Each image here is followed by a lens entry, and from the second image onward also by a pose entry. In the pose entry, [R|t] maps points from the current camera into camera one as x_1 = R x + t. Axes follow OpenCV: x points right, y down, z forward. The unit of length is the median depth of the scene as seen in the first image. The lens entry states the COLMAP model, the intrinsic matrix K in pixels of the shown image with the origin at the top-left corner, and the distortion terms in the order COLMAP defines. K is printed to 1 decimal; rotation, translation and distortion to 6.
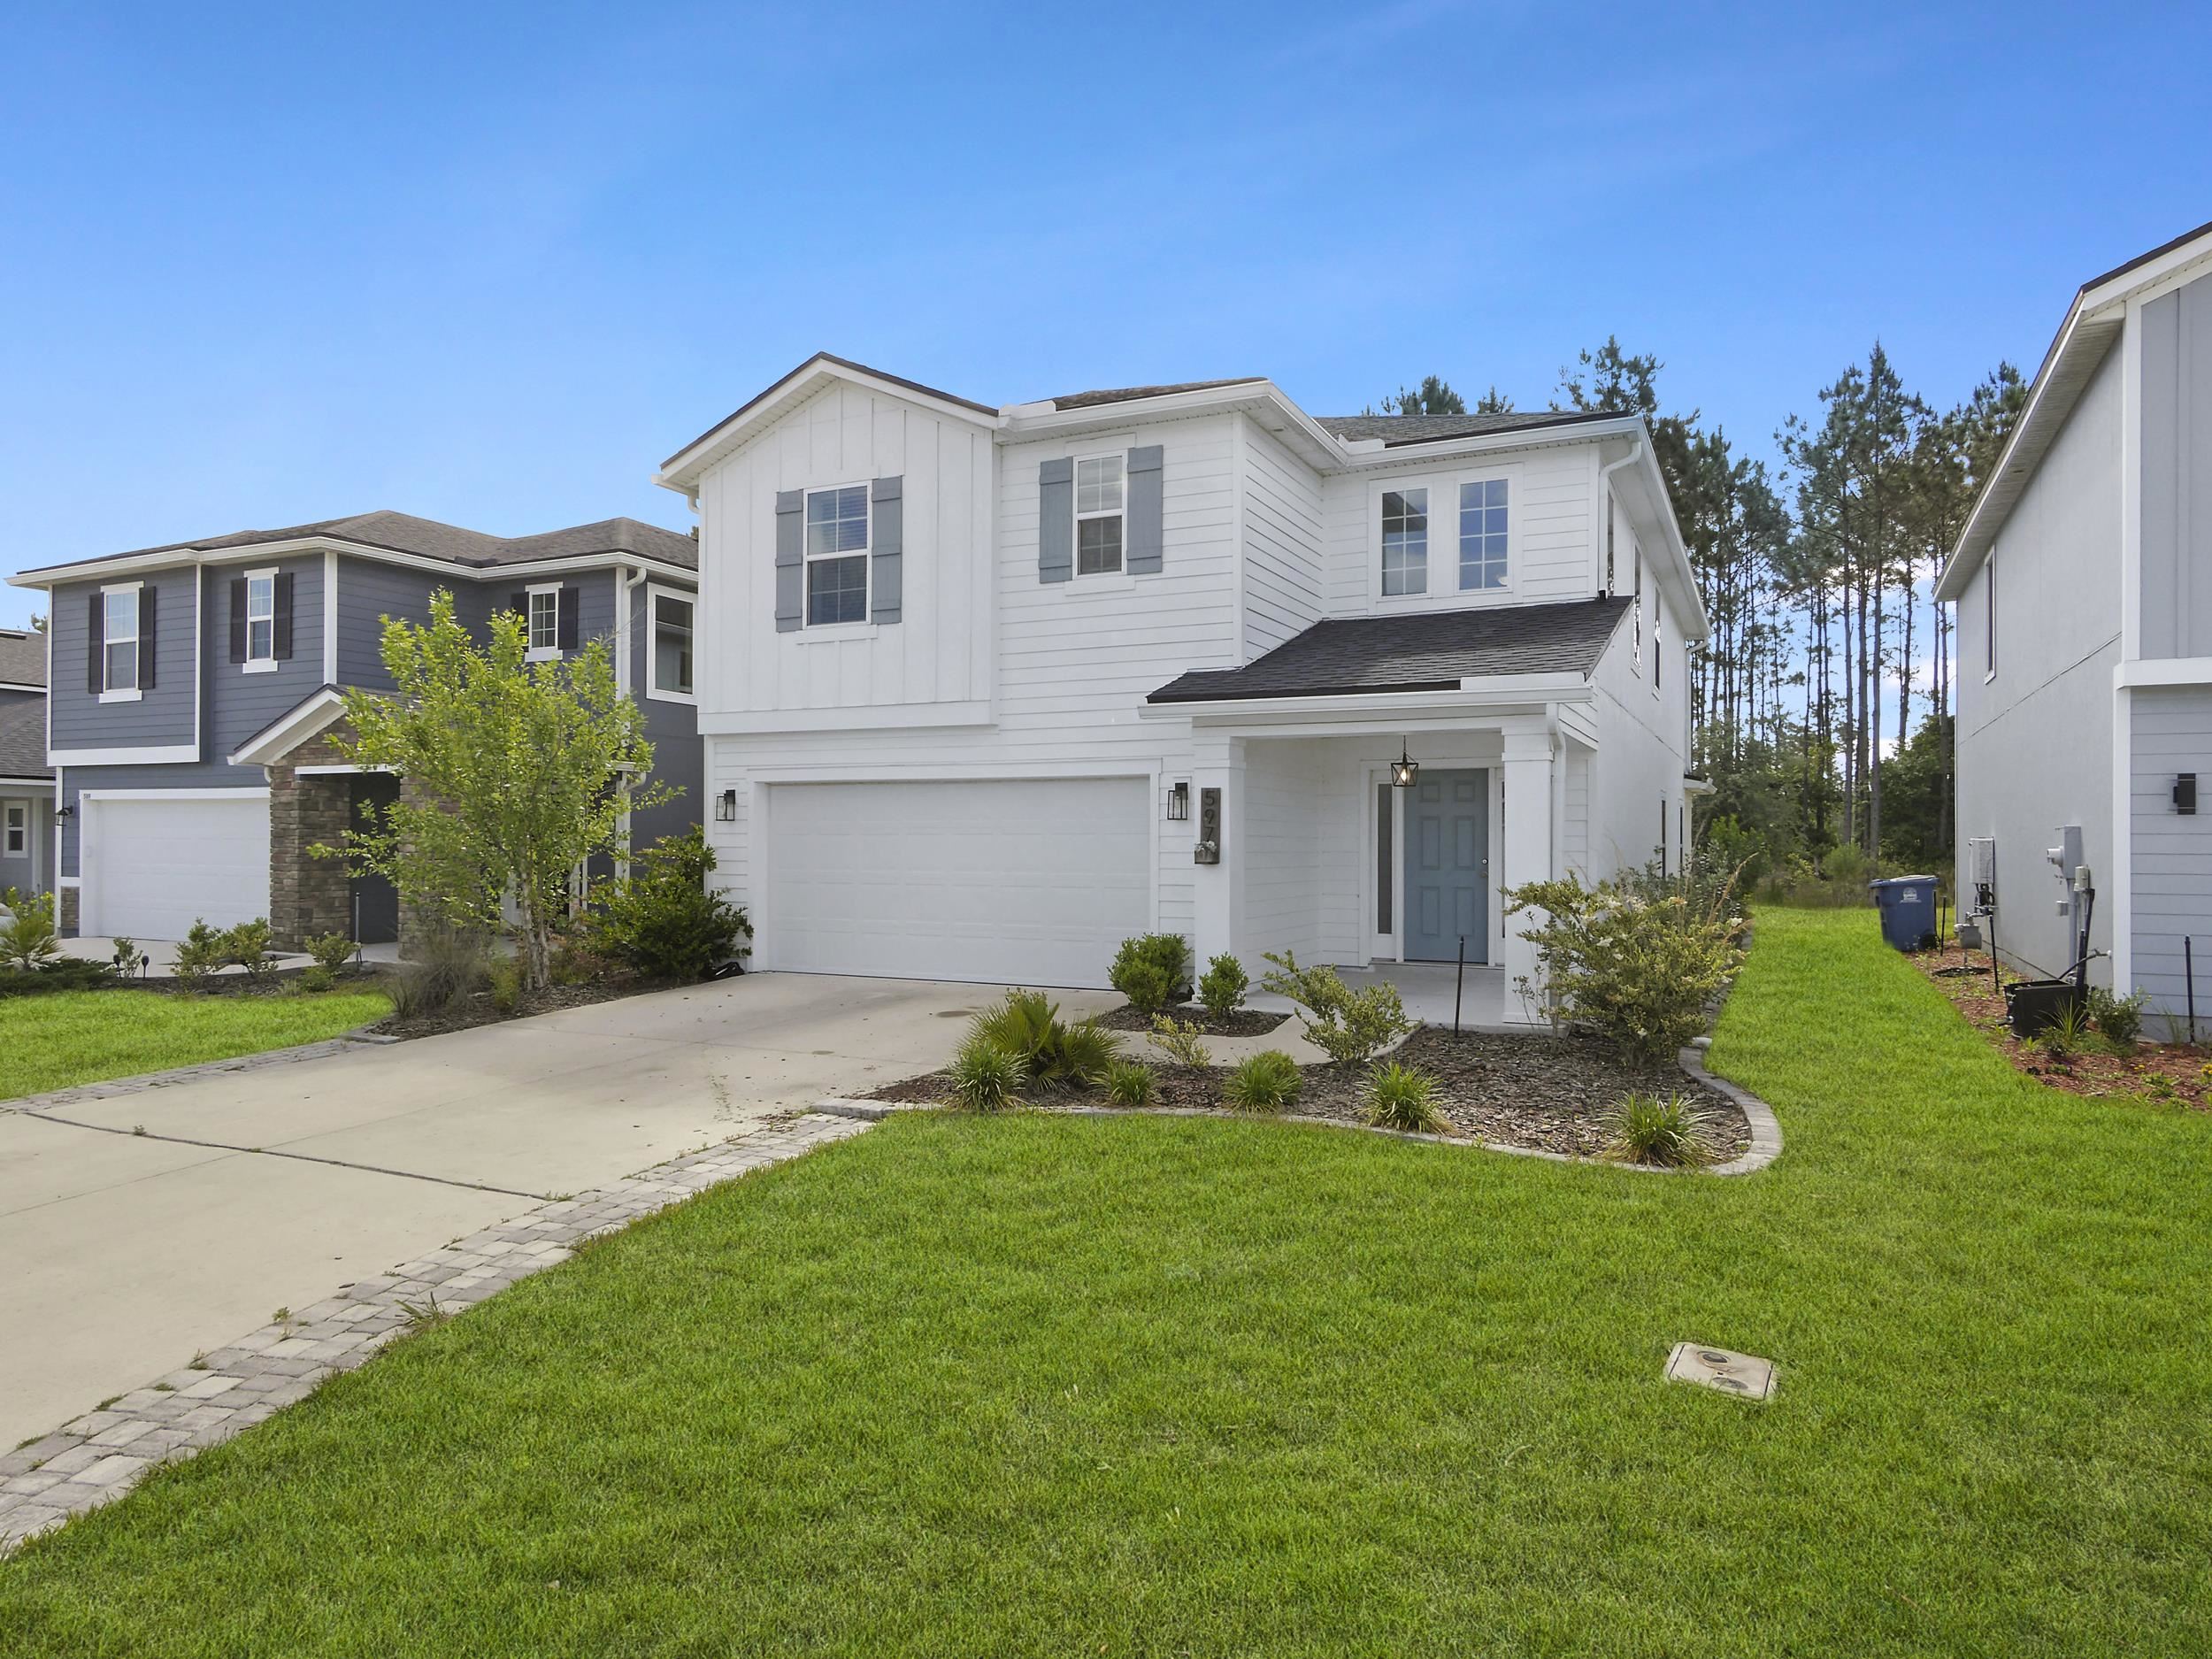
lens RADIAL K [[1372.8, 0, 1107.9], [0, 1372.8, 882.9], [0, 0, 1]] dist [0.022385, -0.033846]
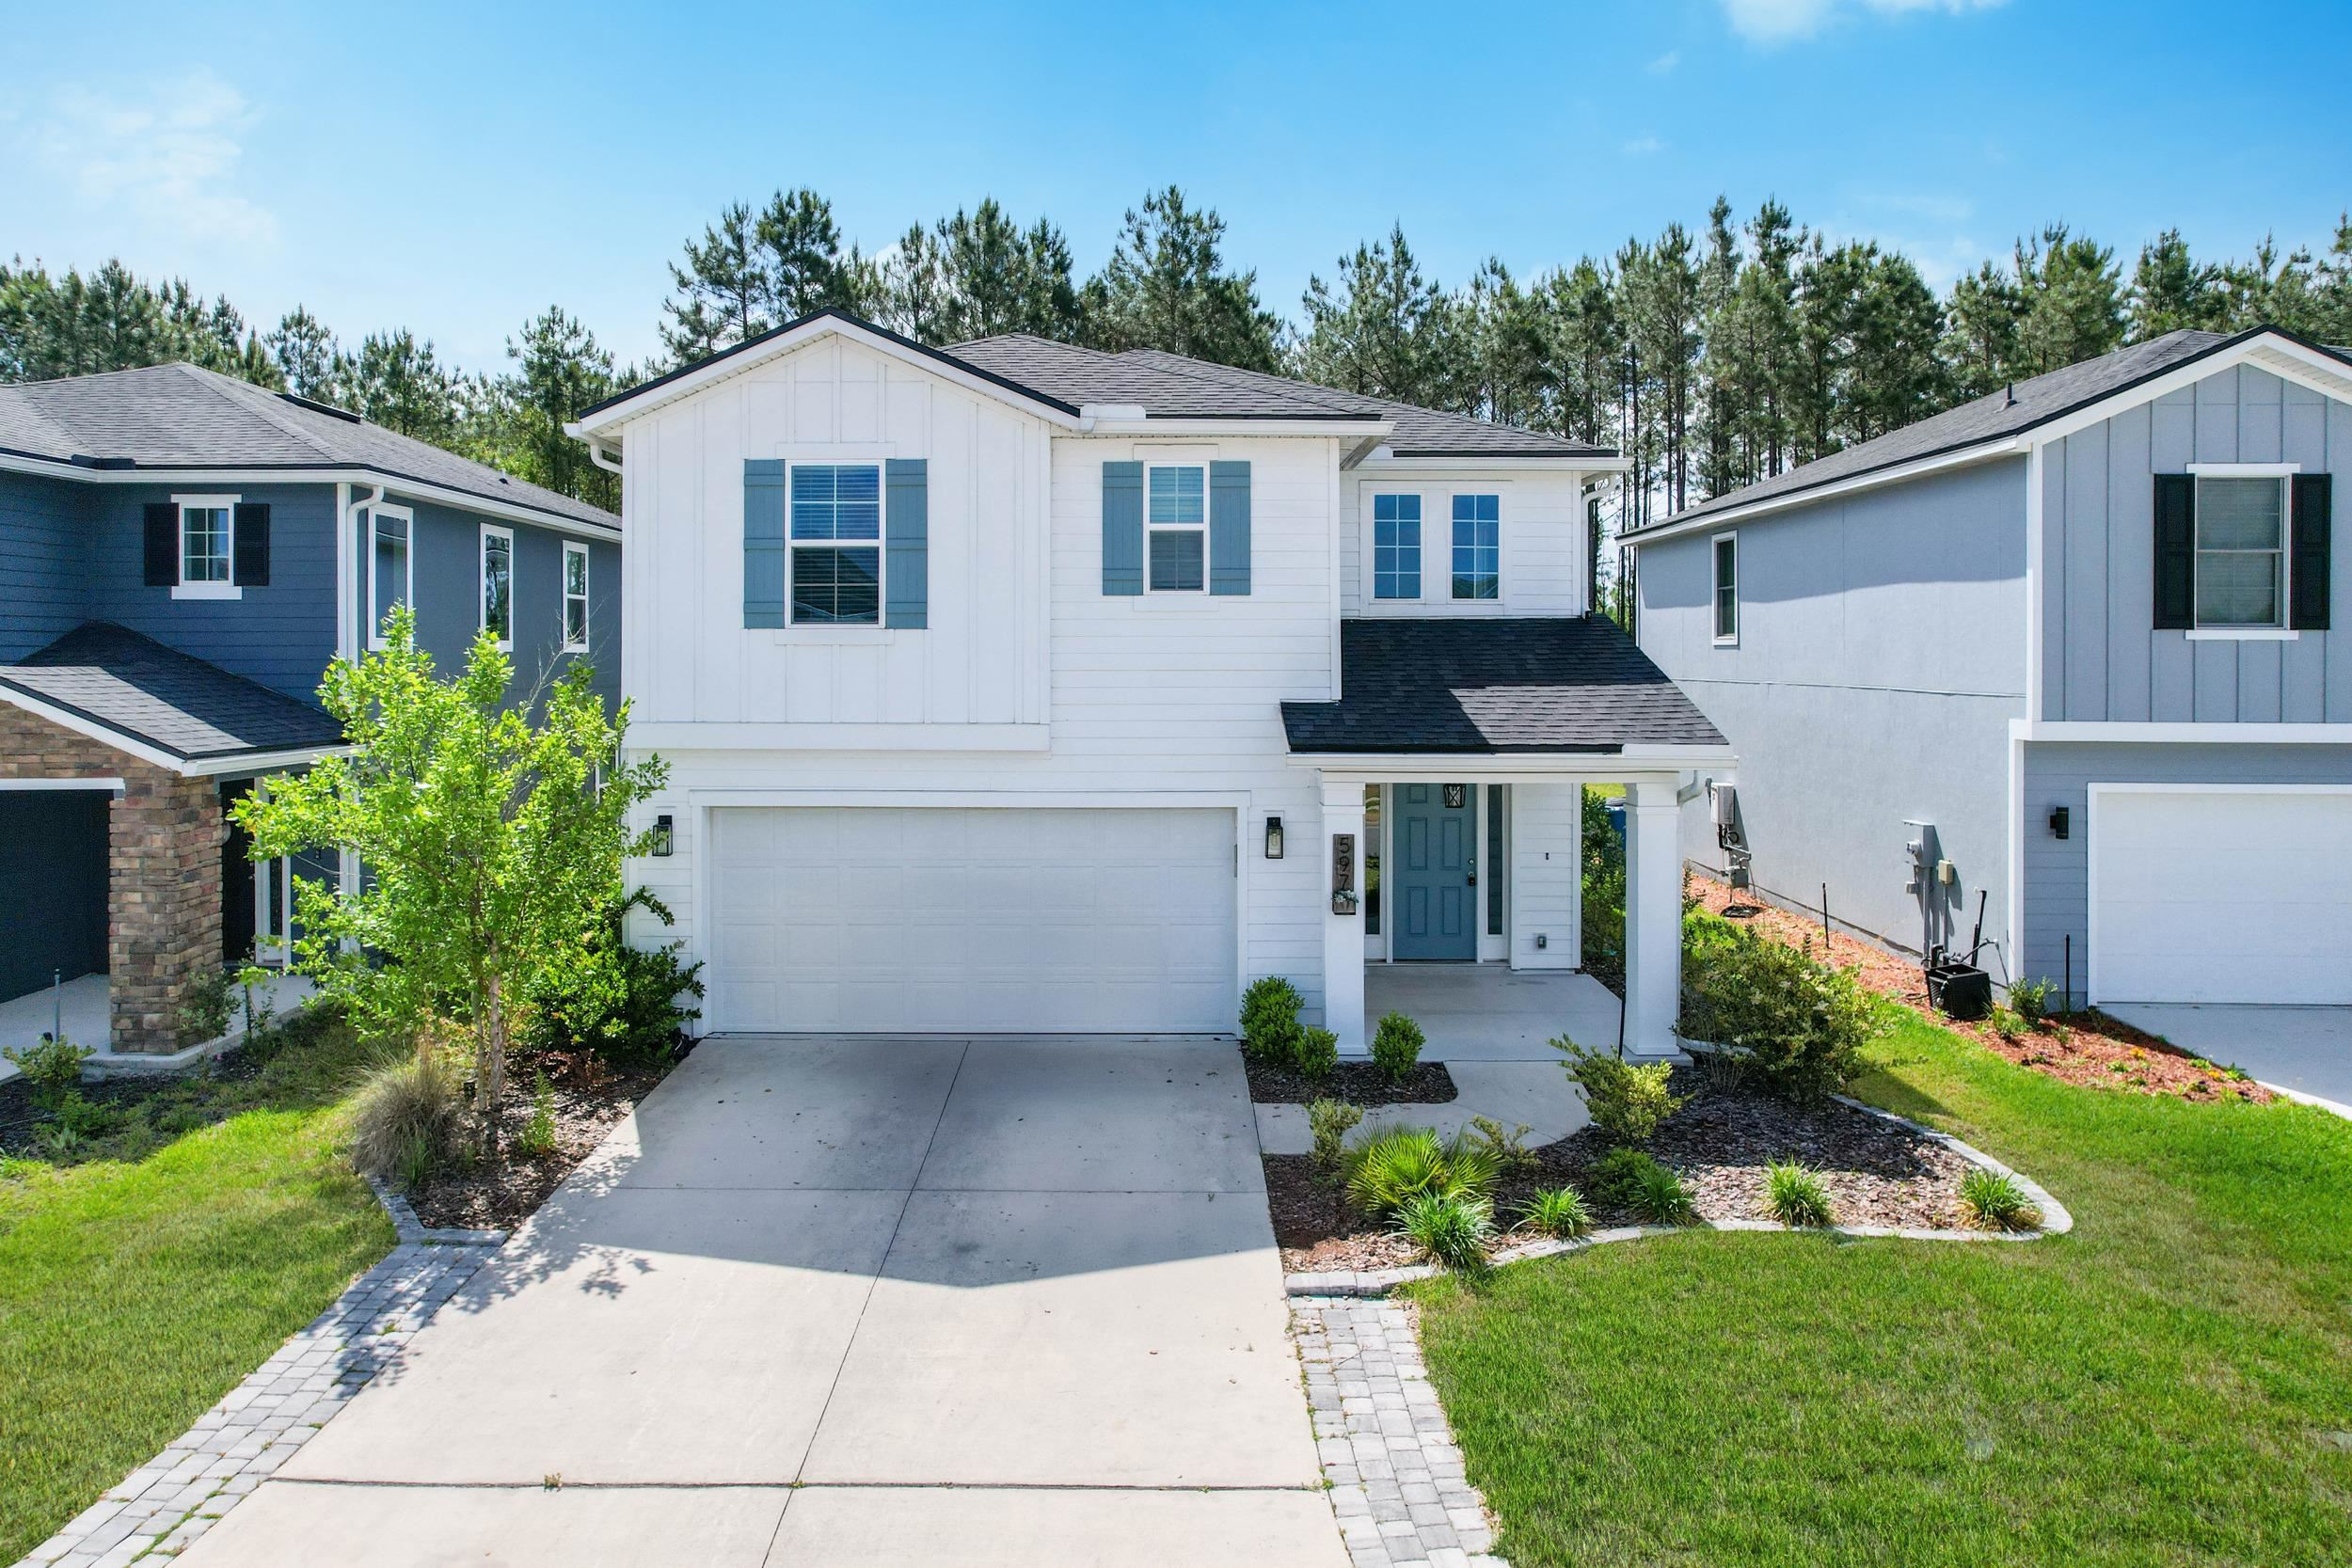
lens RADIAL K [[1567.1, 0, 1180.4], [0, 1567.1, 728.7], [0, 0, 1]] dist [-0.071581, 0.058526]
pose [[0.897255, -0.023344, 0.440894, -0.424529], [0.015613, 0.999654, 0.021154, -0.140140], [-0.441236, -0.012097, 0.897310, 0.048921]]
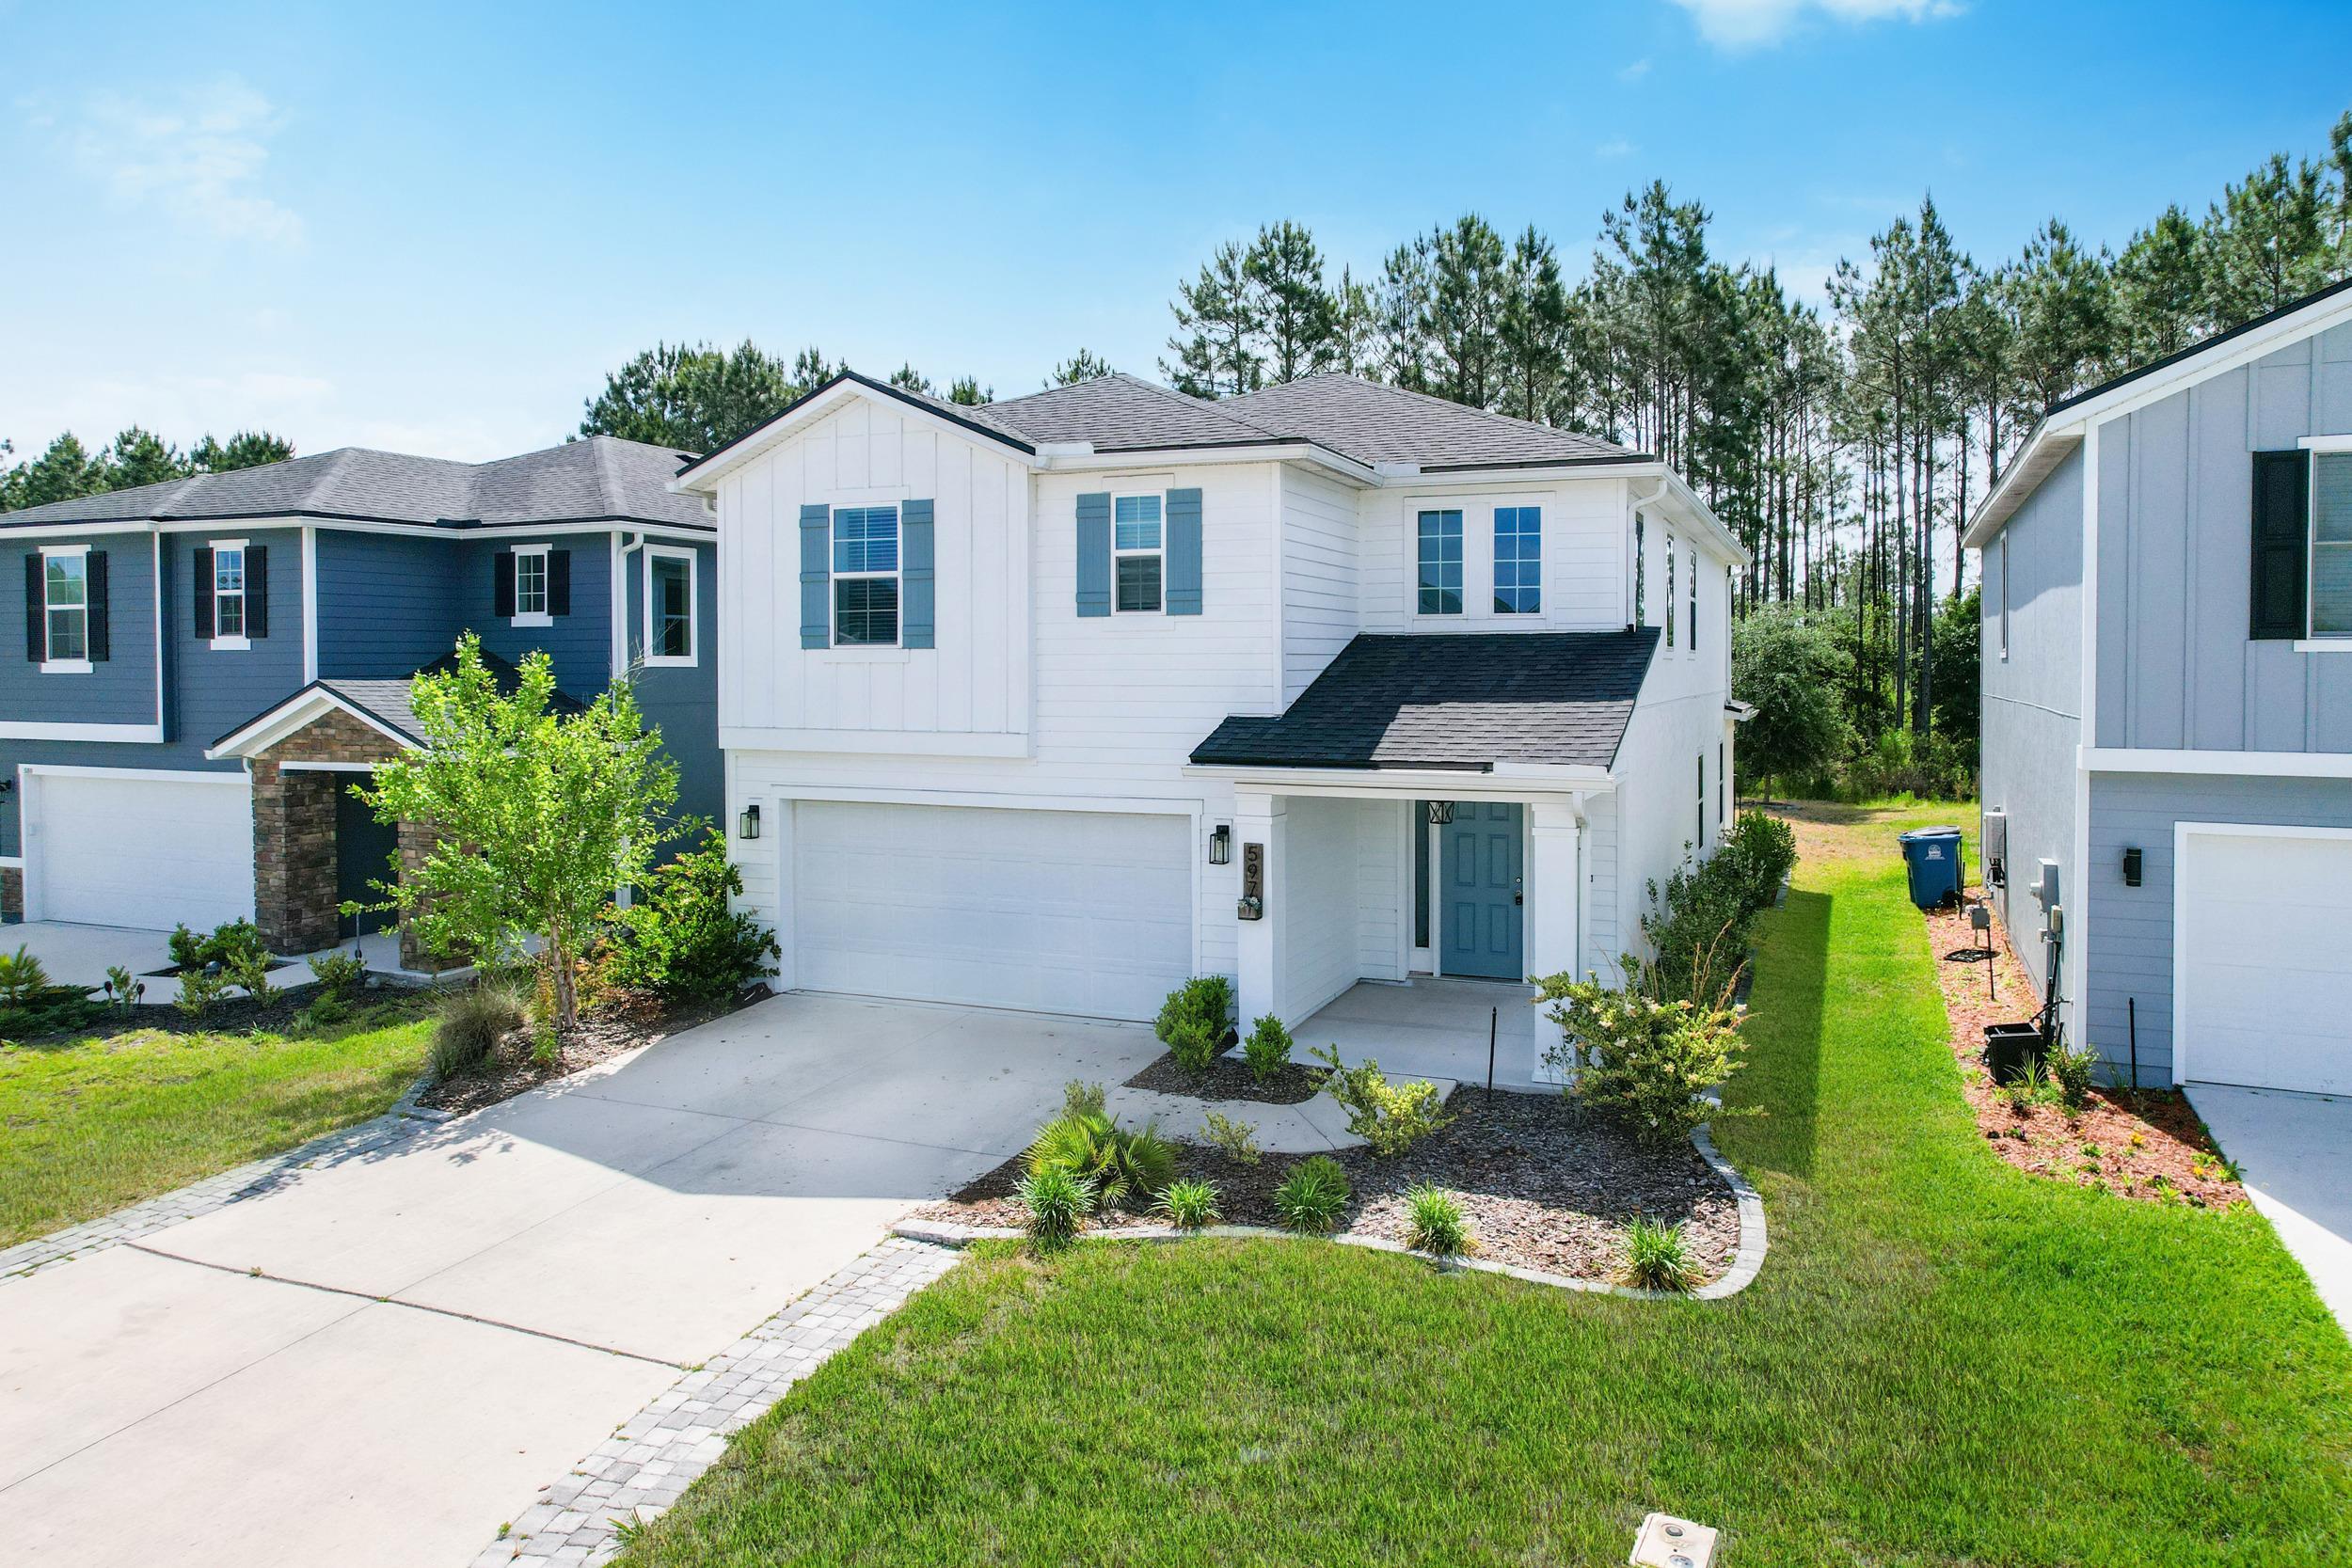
lens RADIAL K [[1563.3, 0, 1229.0], [0, 1563.3, 769.7], [0, 0, 1]] dist [-0.062547, 0.046952]
pose [[0.997024, -0.009111, 0.076557, -0.025643], [0.006316, 0.999307, 0.036672, -0.137507], [-0.076838, -0.036080, 0.996391, -0.122154]]
